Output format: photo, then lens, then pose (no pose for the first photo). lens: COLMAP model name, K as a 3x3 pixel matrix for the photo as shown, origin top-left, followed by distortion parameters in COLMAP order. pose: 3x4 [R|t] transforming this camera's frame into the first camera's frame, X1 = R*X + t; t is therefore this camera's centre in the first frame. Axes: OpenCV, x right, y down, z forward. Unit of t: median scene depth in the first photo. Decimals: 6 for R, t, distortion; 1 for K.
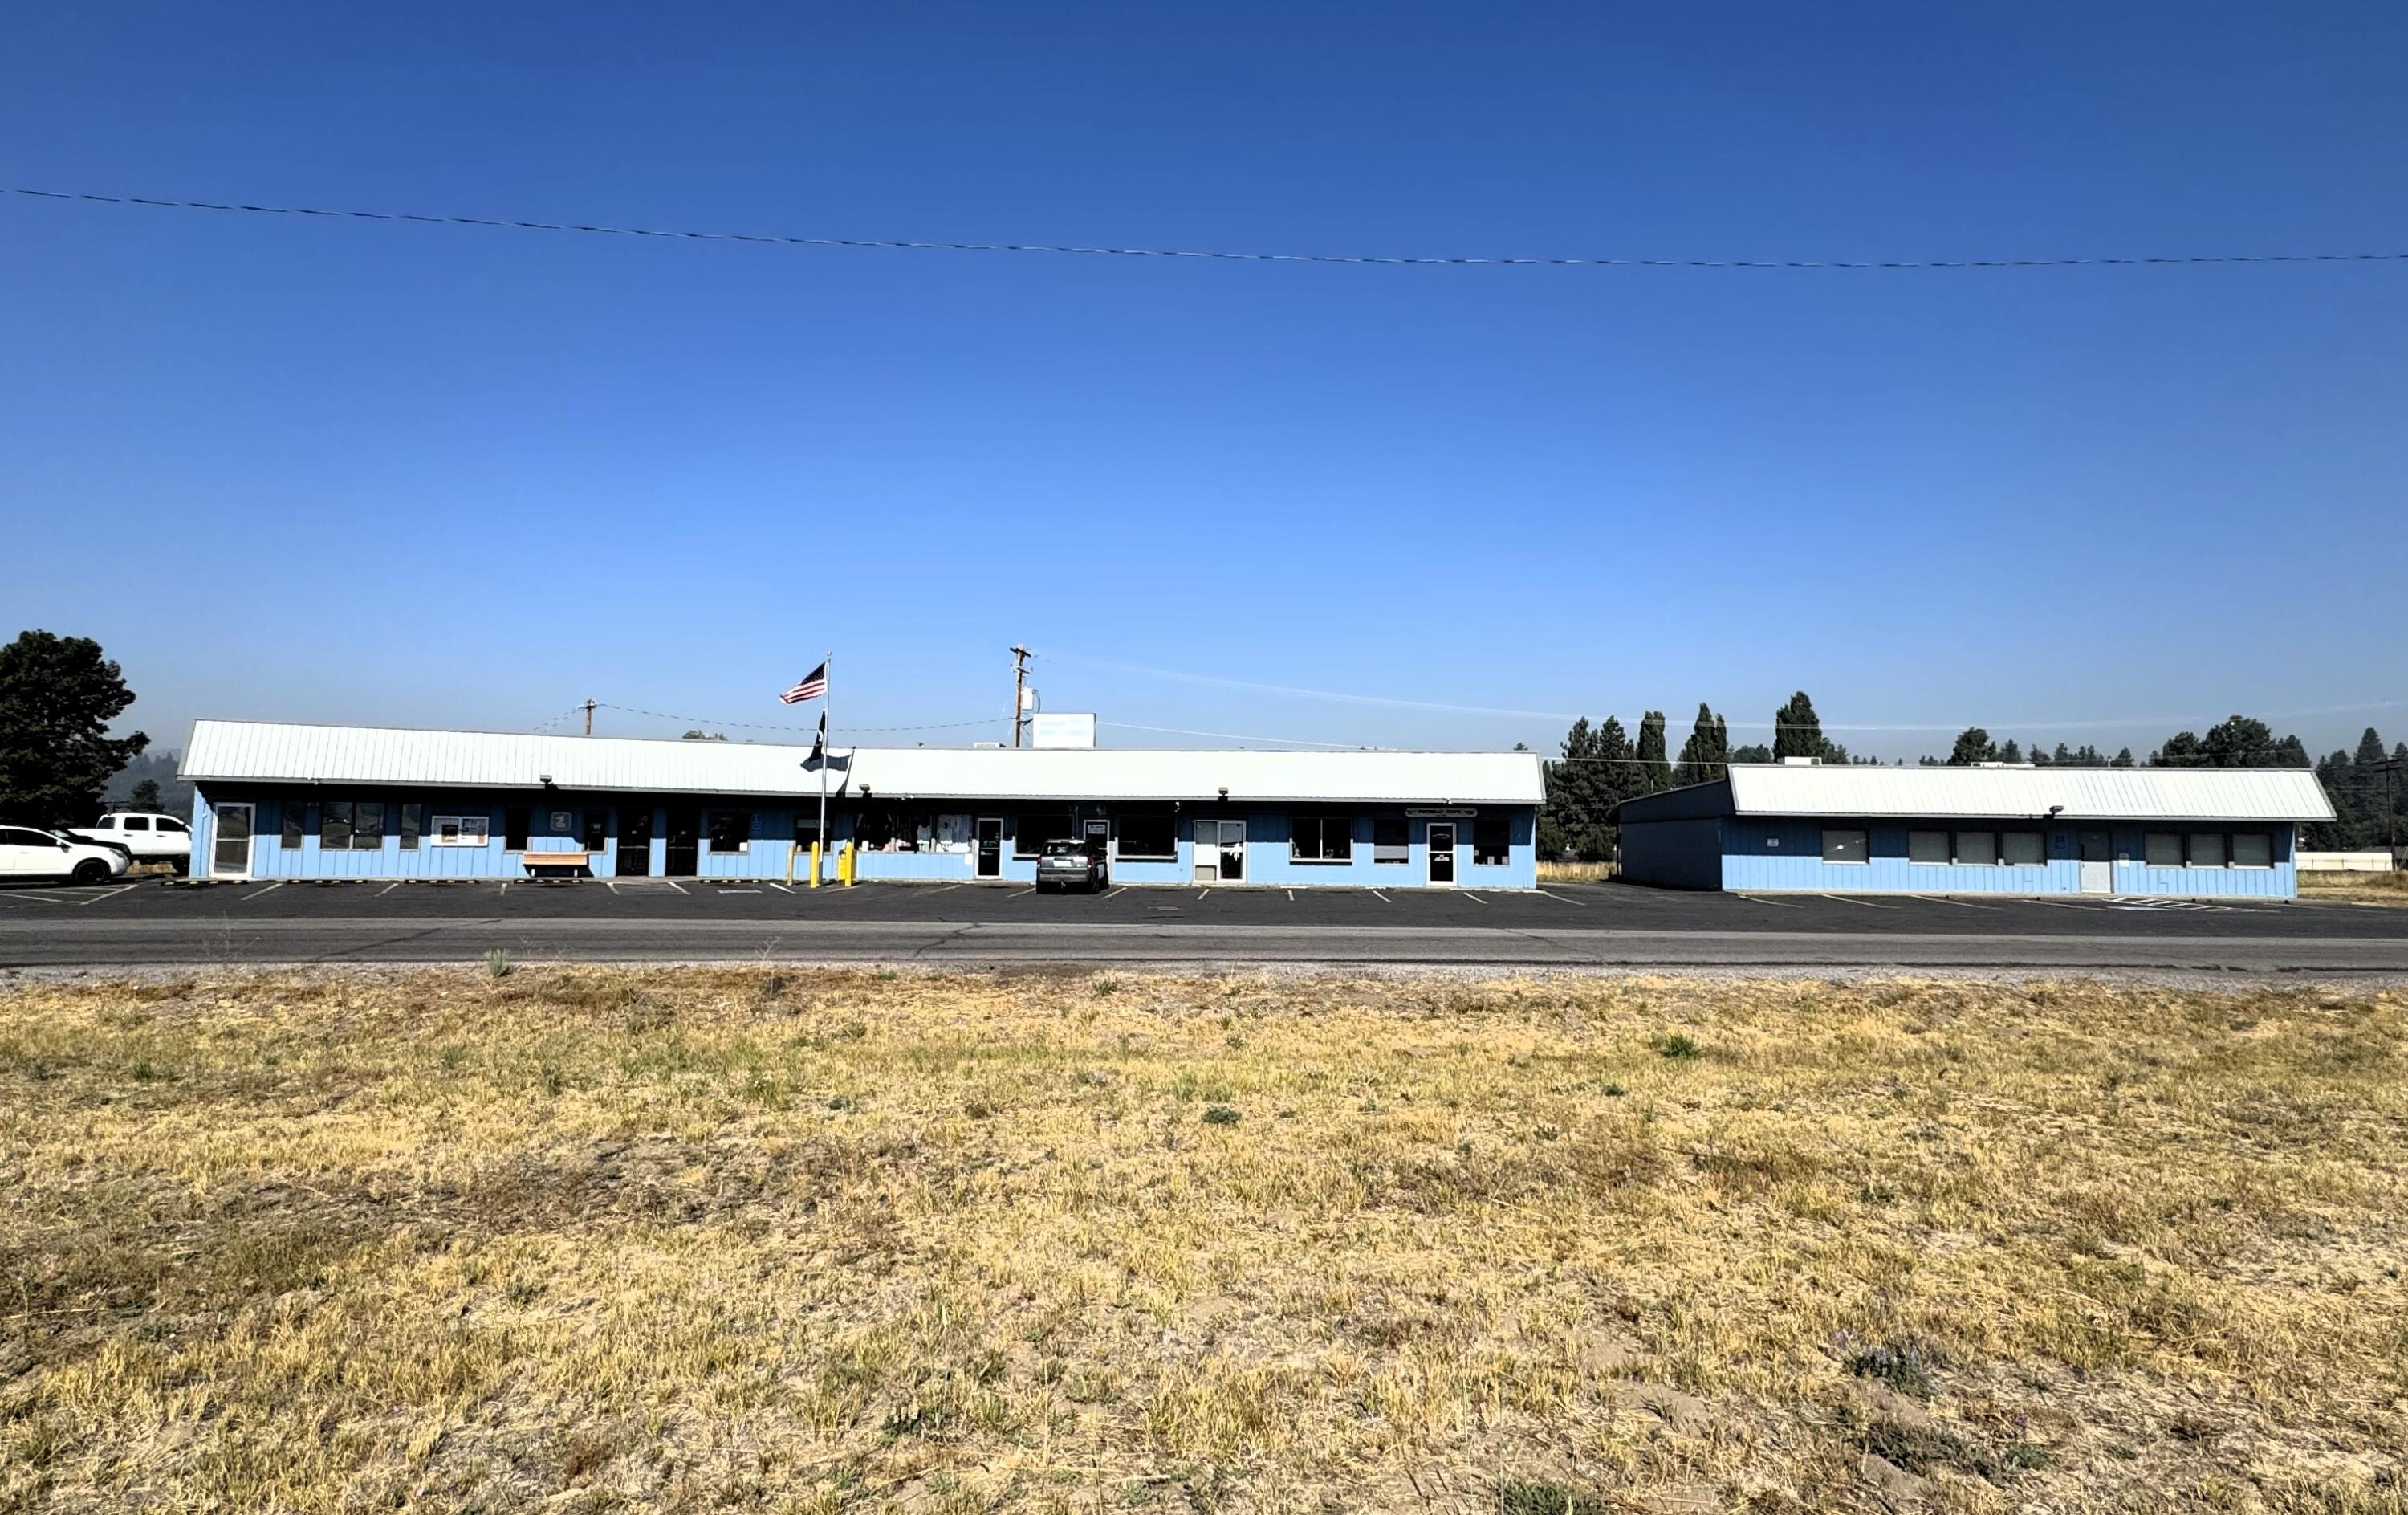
lens RADIAL K [[1295.4, 0, 1234.3], [0, 1295.4, 755.3], [0, 0, 1]] dist [0.000036, -0.000576]
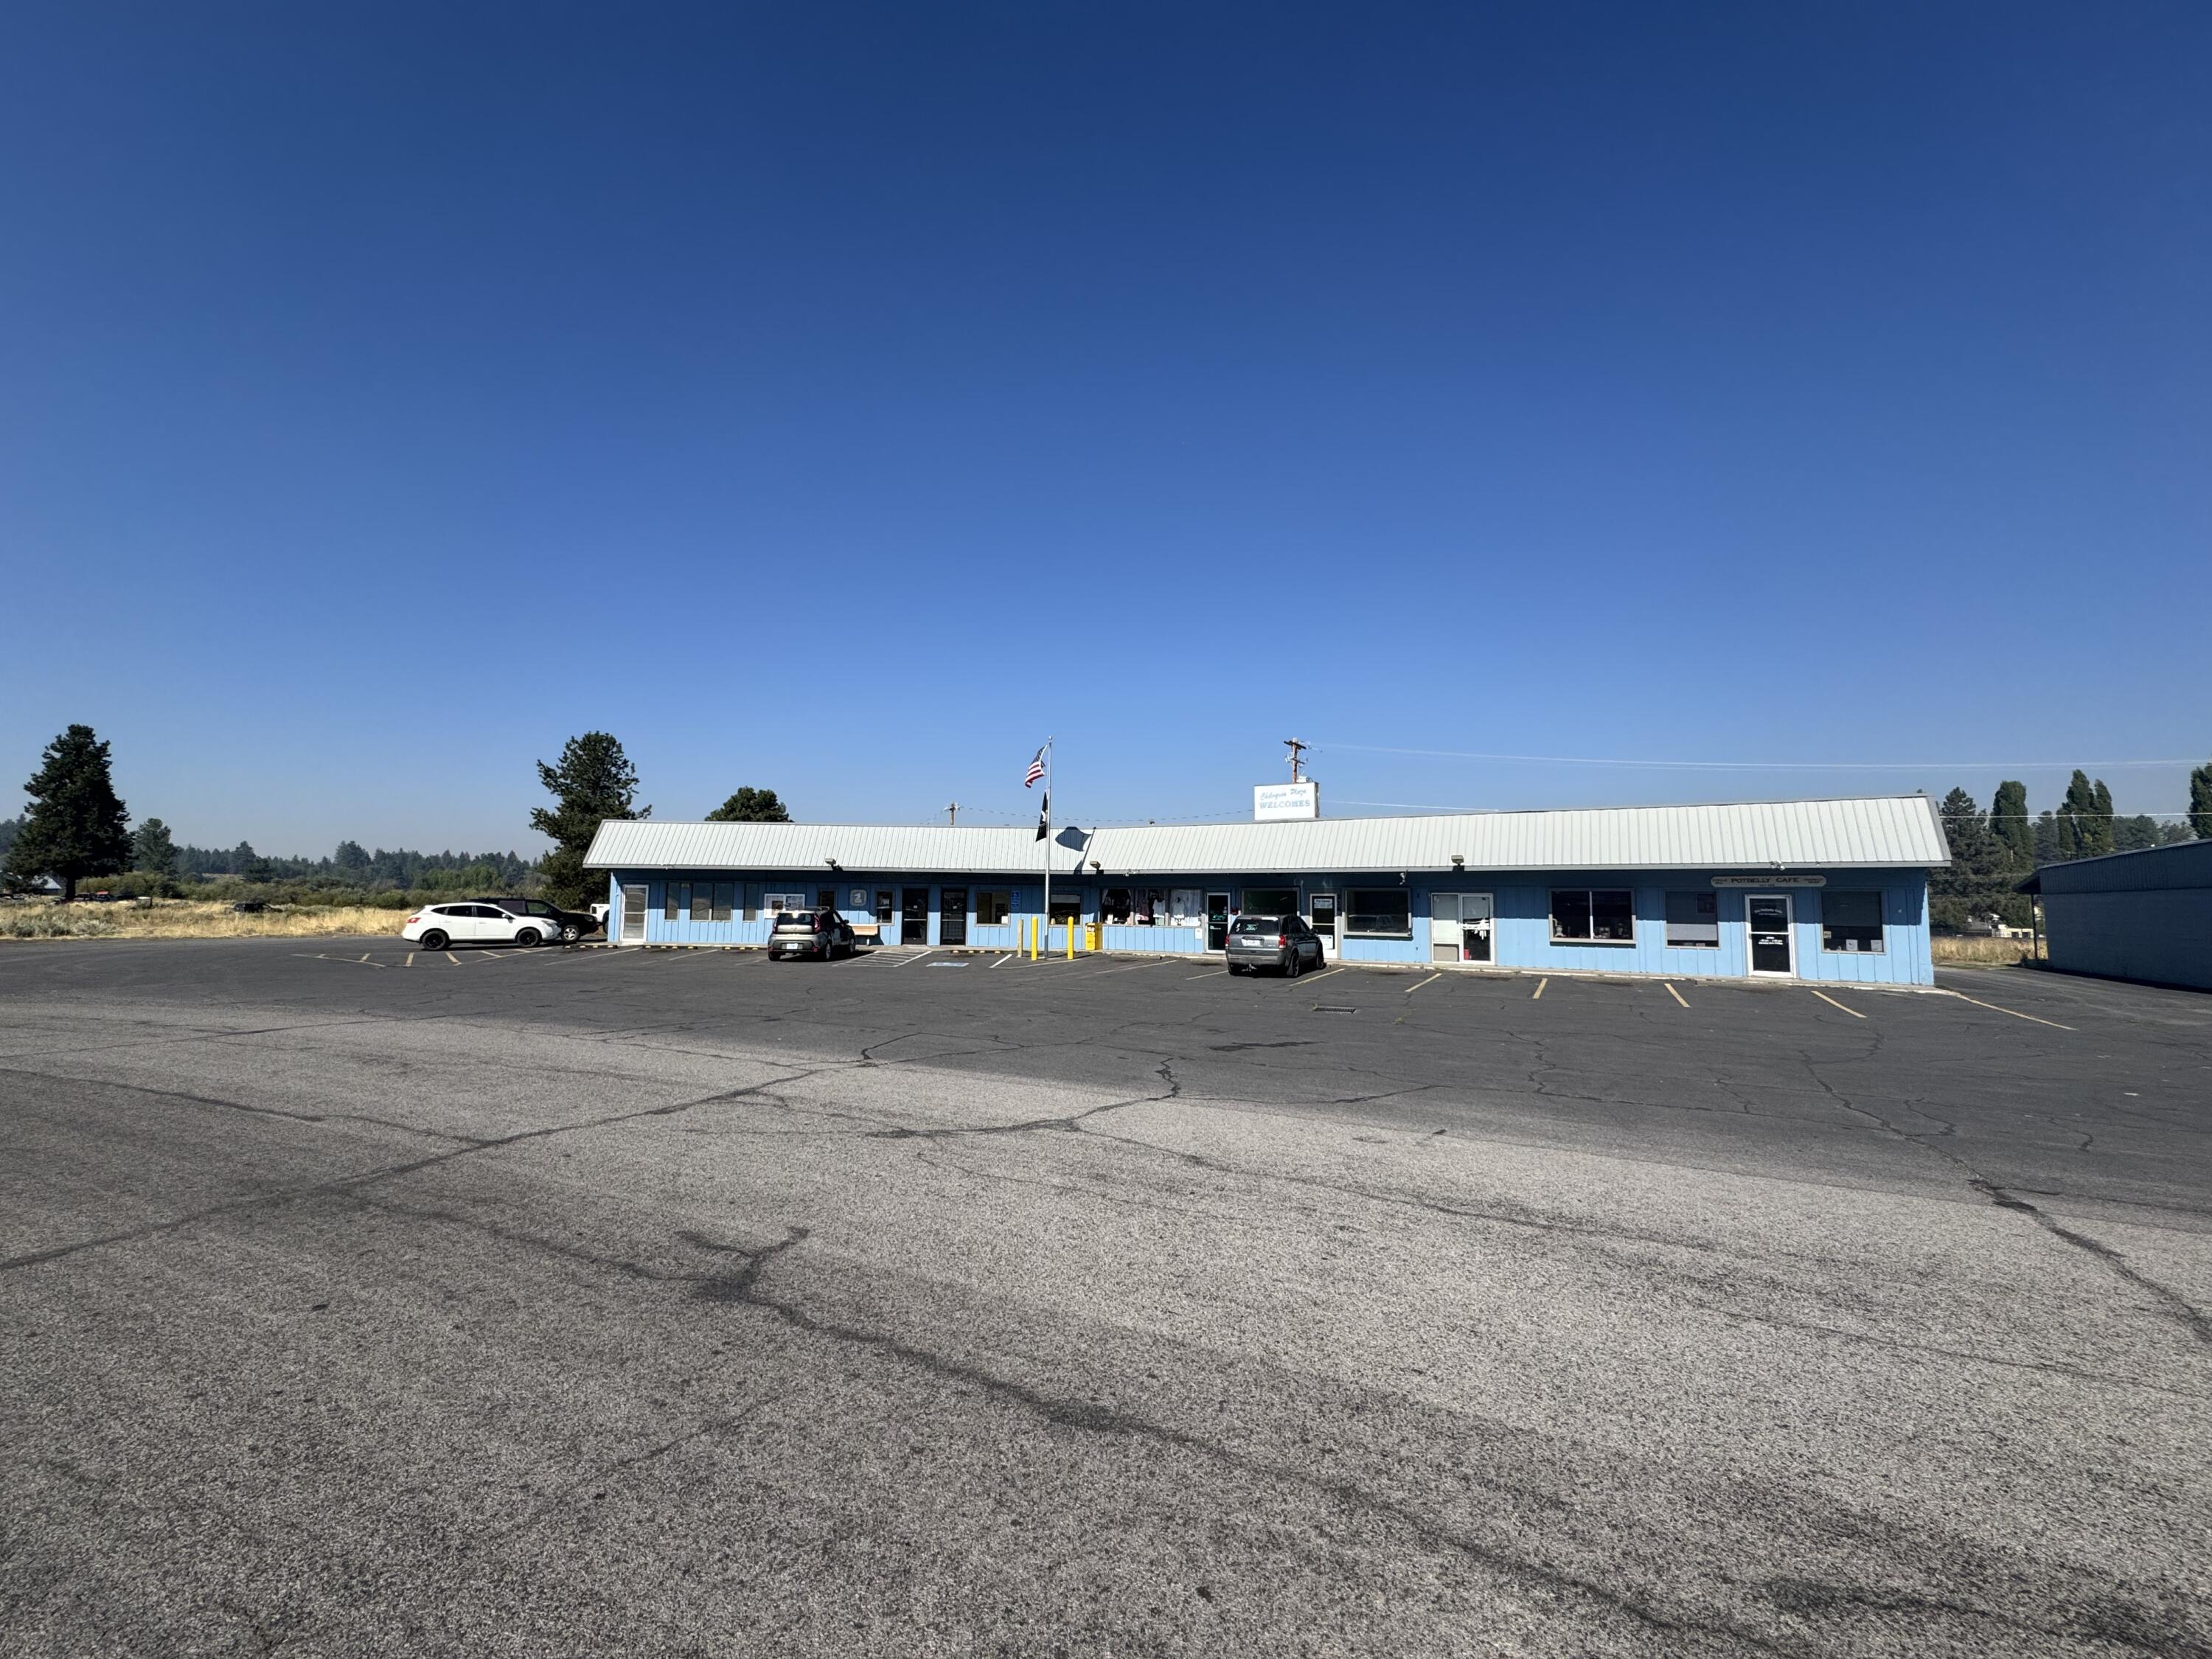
lens RADIAL K [[888.0, 0, 1106.0], [0, 888.0, 829.5], [0, 0, 1]] dist [-0.000827, 0.000180]
pose [[0.892396, -0.038679, -0.449592, 0.048011], [0.027799, 0.999140, -0.030779, 0.018846], [0.450396, 0.014968, 0.892704, 0.354378]]
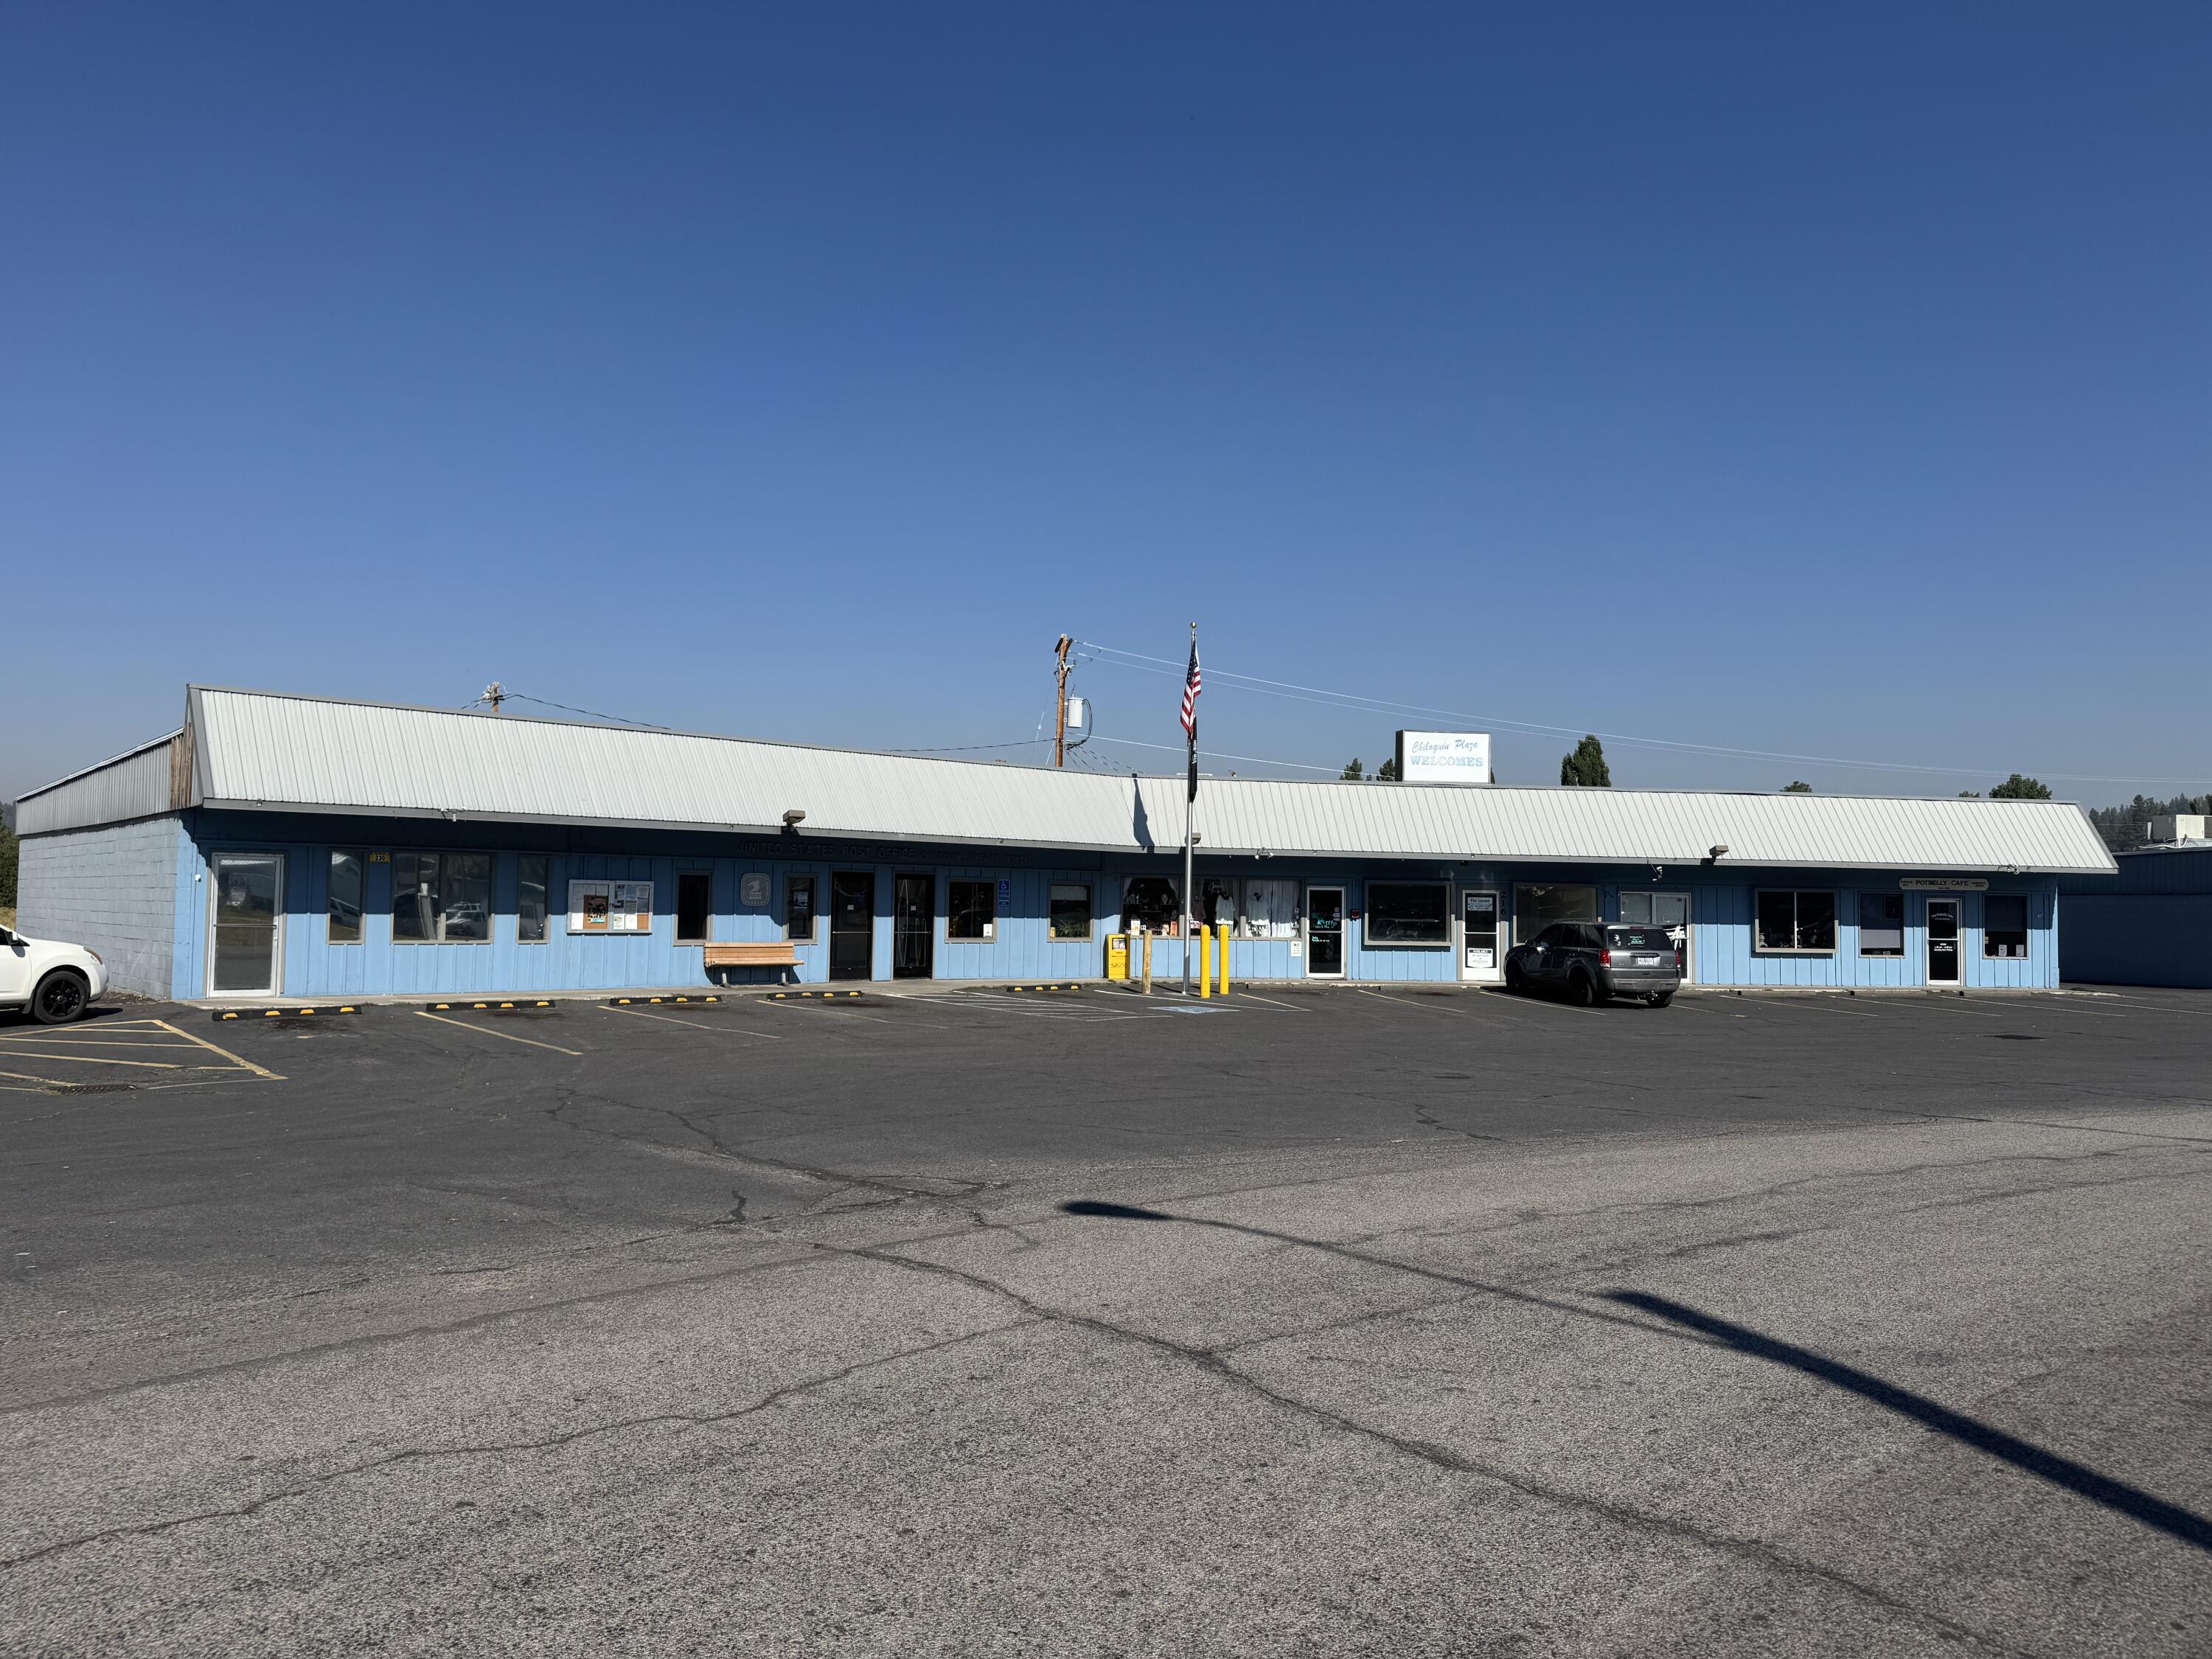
lens RADIAL K [[1521.4, 0, 1106.0], [0, 1521.4, 829.5], [0, 0, 1]] dist [0.118453, -0.181122]
pose [[0.971548, 0.015598, 0.236328, -0.500362], [-0.020055, 0.999663, 0.016465, 0.009251], [-0.235992, -0.020736, 0.971534, 0.278060]]
